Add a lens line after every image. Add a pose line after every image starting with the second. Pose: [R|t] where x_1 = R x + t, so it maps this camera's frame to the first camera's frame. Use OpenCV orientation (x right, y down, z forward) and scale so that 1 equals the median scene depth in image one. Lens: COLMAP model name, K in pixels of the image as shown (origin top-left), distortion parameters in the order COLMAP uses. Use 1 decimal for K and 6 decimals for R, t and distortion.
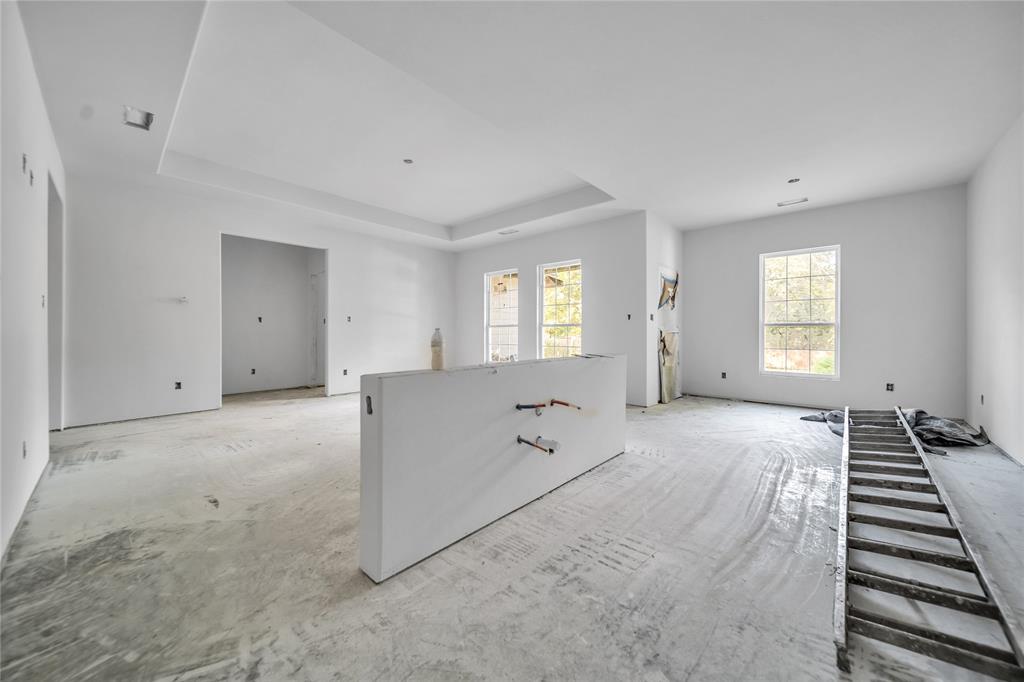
lens RADIAL K [[366.3, 0, 507.3], [0, 366.3, 335.3], [0, 0, 1]] dist [0.000160, -0.000025]
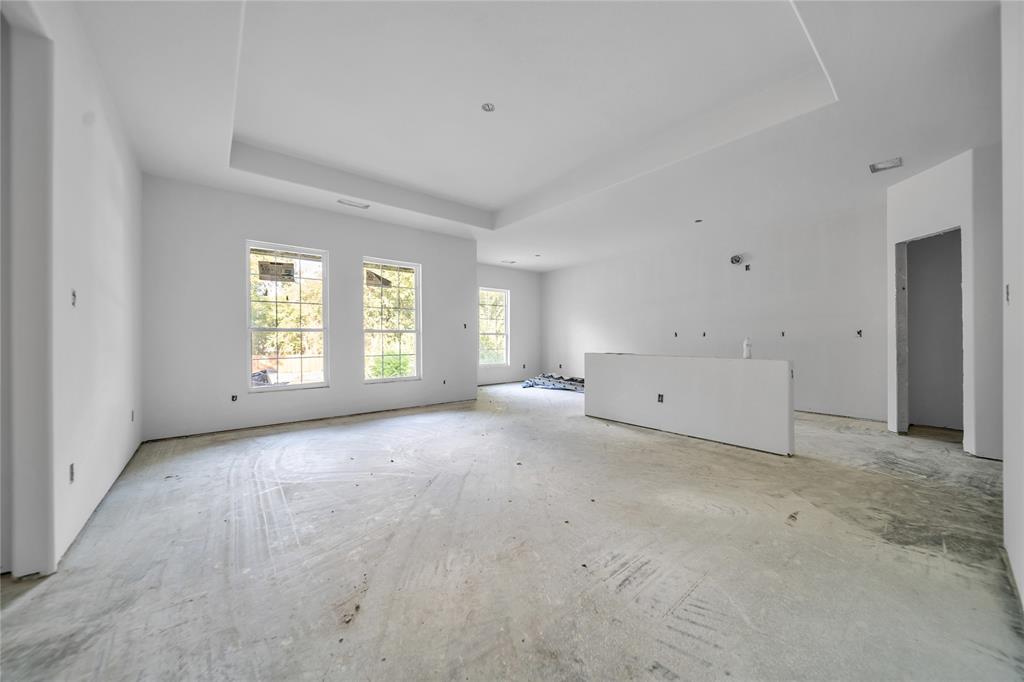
lens RADIAL K [[366.3, 0, 507.9], [0, 366.3, 339.2], [0, 0, 1]] dist [0.000160, -0.000025]
pose [[0.134378, -0.002443, 0.990927, -2.209380], [0.010099, 0.999948, 0.001095, -0.021243], [-0.990879, 0.009860, 0.134396, 1.918988]]
